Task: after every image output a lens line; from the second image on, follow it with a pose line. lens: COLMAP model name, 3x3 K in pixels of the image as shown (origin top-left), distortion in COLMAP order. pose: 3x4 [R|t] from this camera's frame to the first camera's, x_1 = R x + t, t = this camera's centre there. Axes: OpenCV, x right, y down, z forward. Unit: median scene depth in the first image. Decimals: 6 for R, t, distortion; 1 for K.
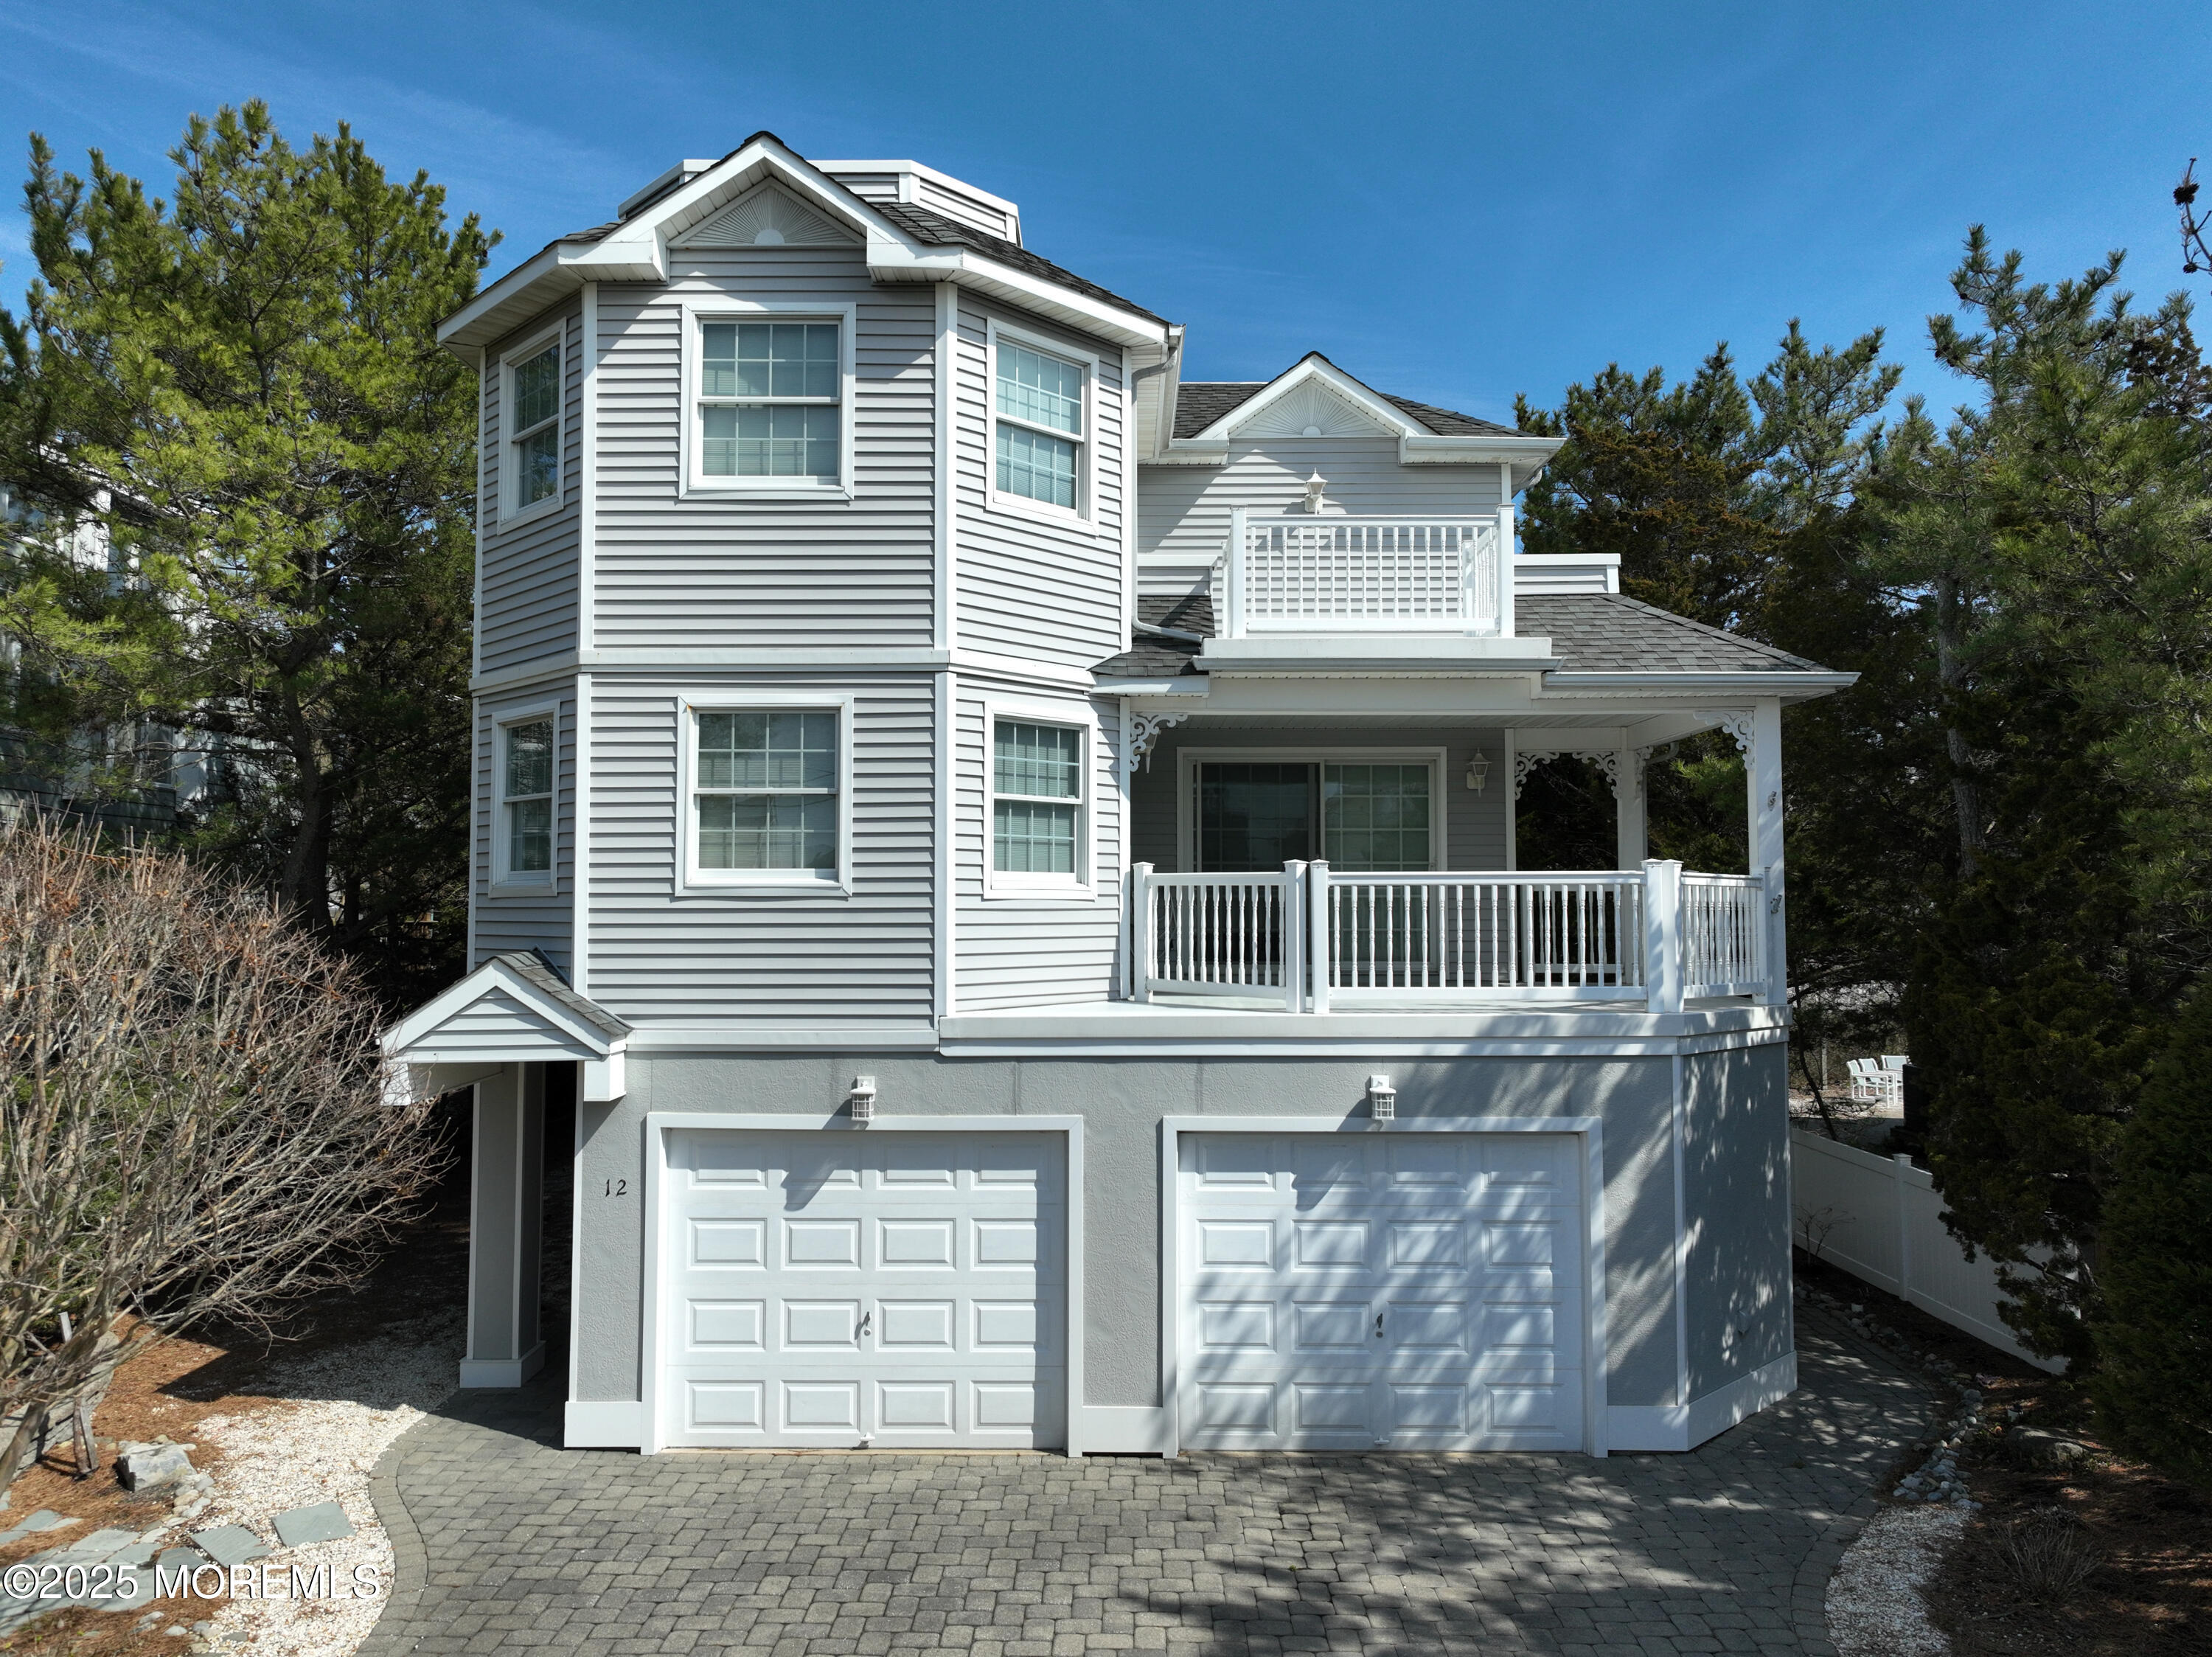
lens RADIAL K [[1545.6, 0, 1106.0], [0, 1545.6, 828.5], [0, 0, 1]] dist [0.004590, -0.000248]
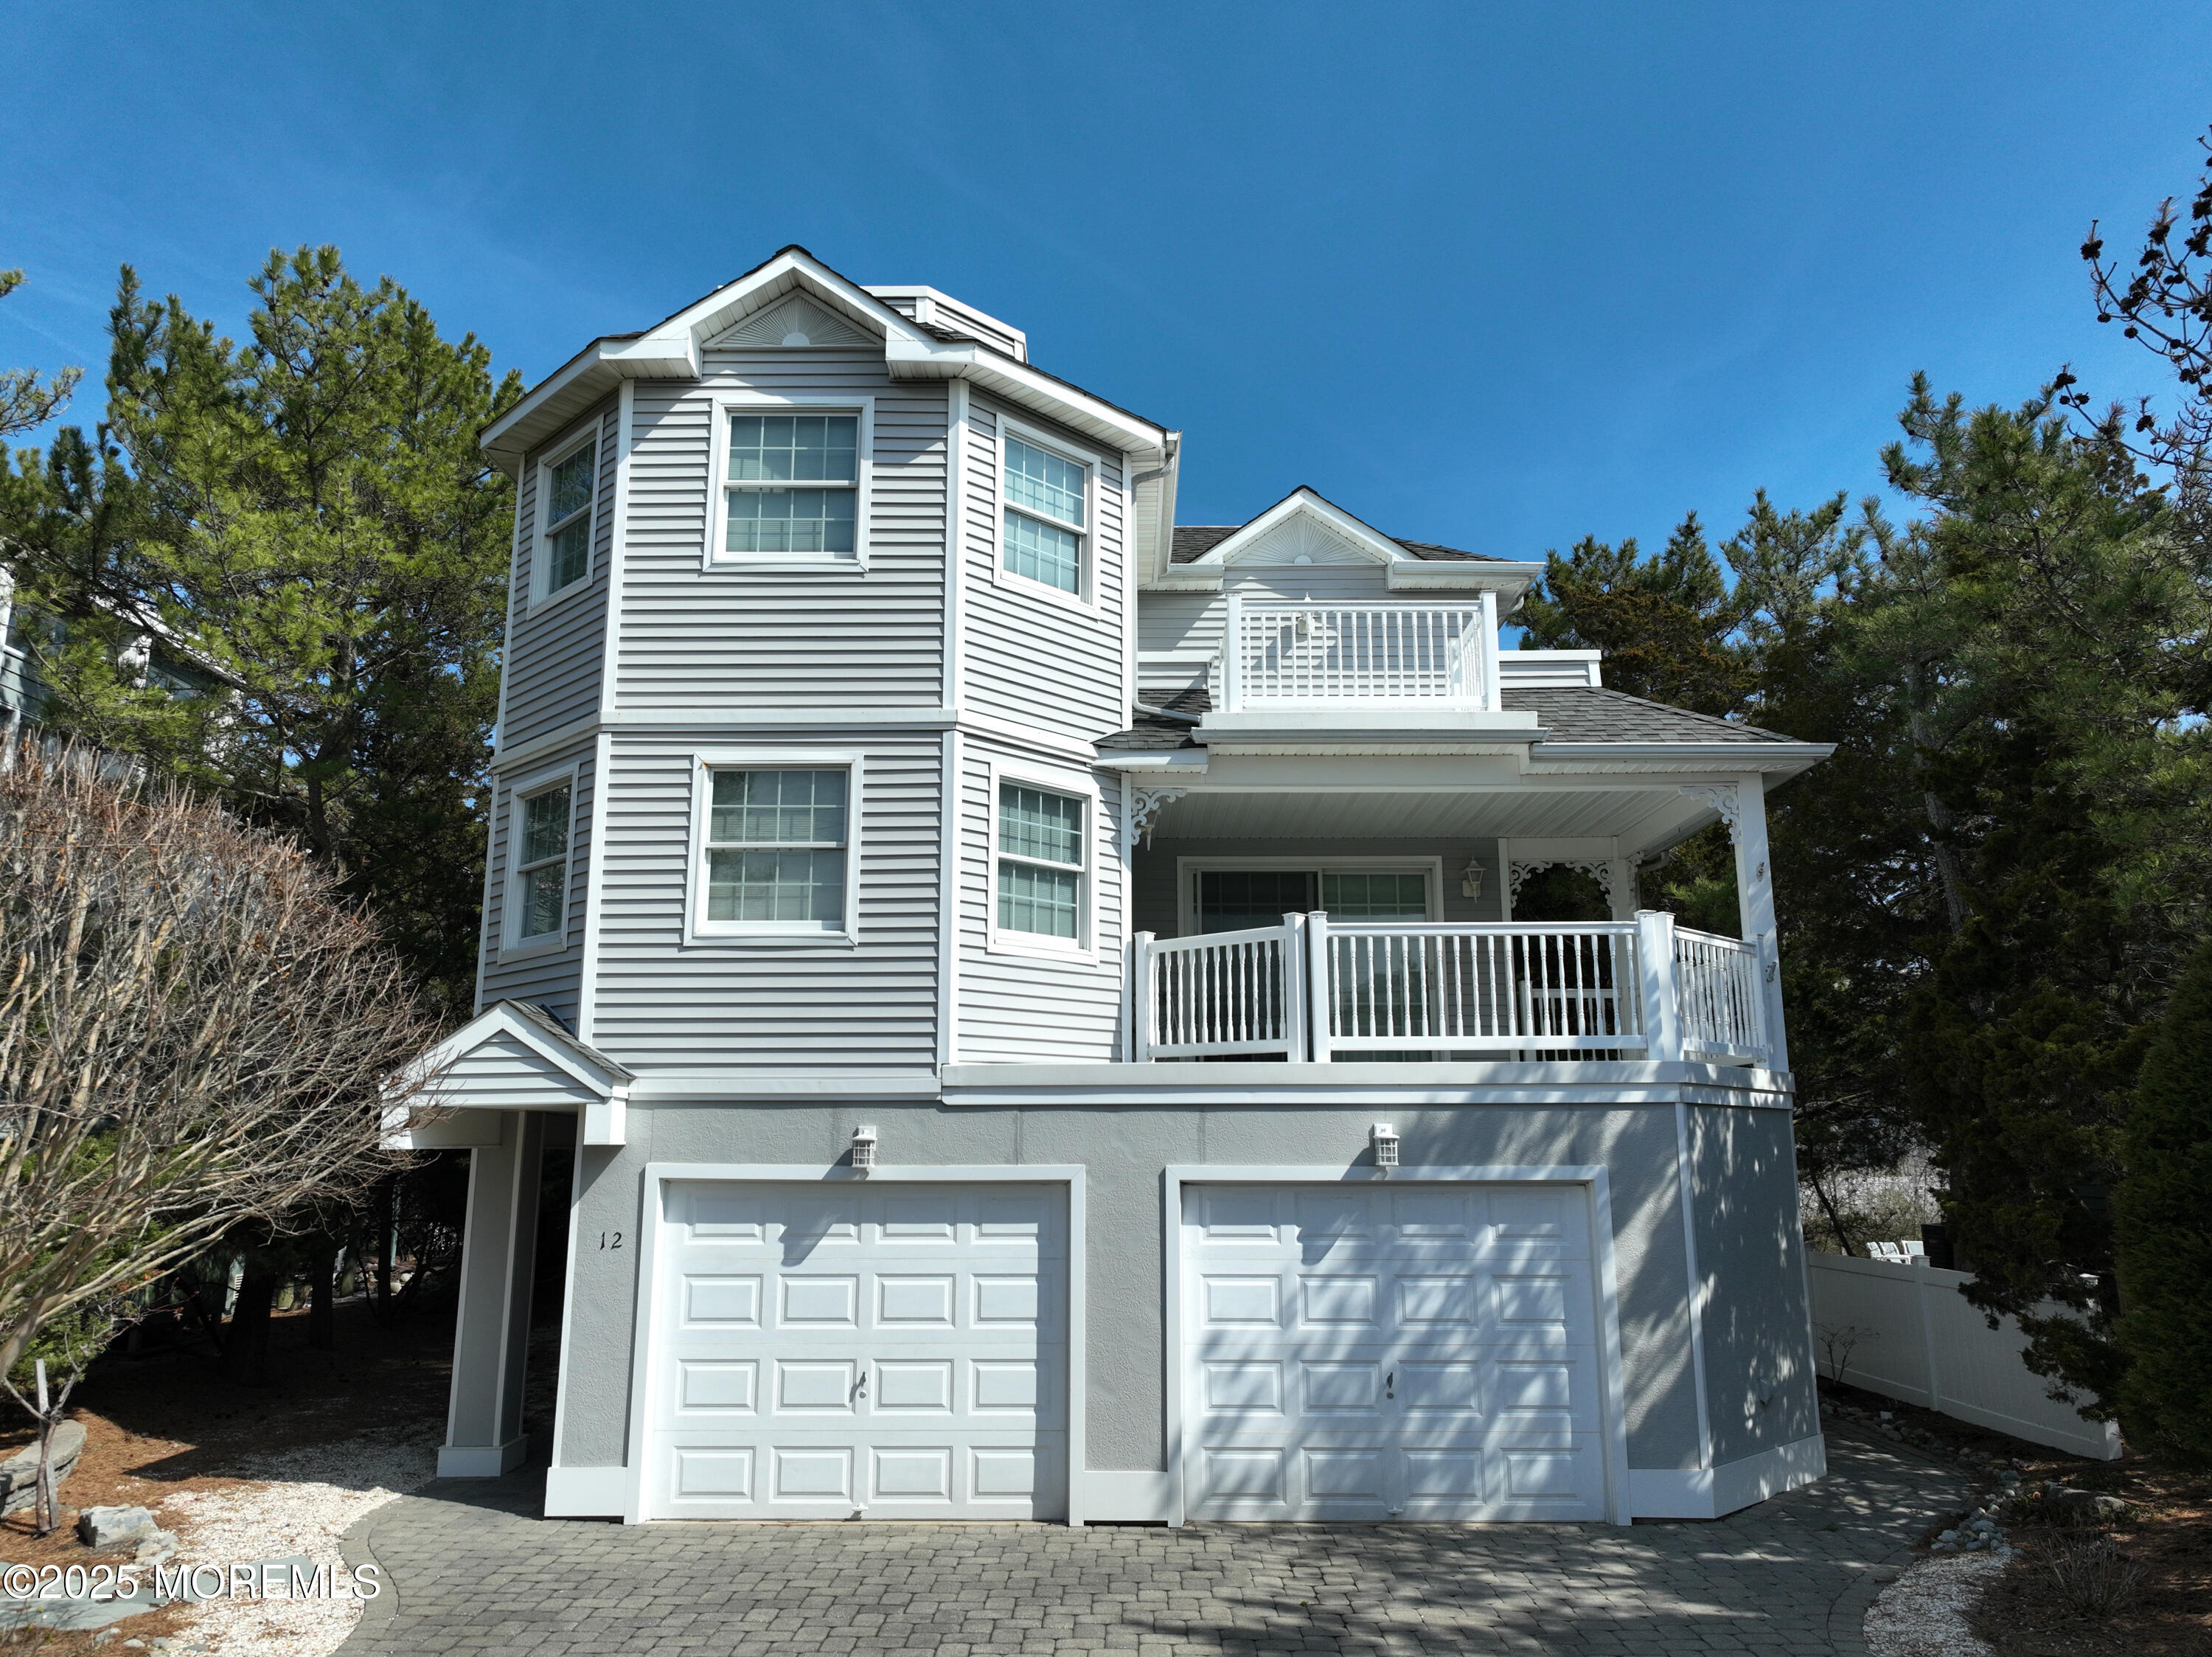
lens RADIAL K [[1545.6, 0, 1106.0], [0, 1545.6, 828.5], [0, 0, 1]] dist [0.004590, -0.000248]
pose [[0.999999, -0.001033, -0.000086, -0.001155], [0.001007, 0.987814, -0.155635, 0.124984], [0.000246, 0.155635, 0.987815, -0.014167]]
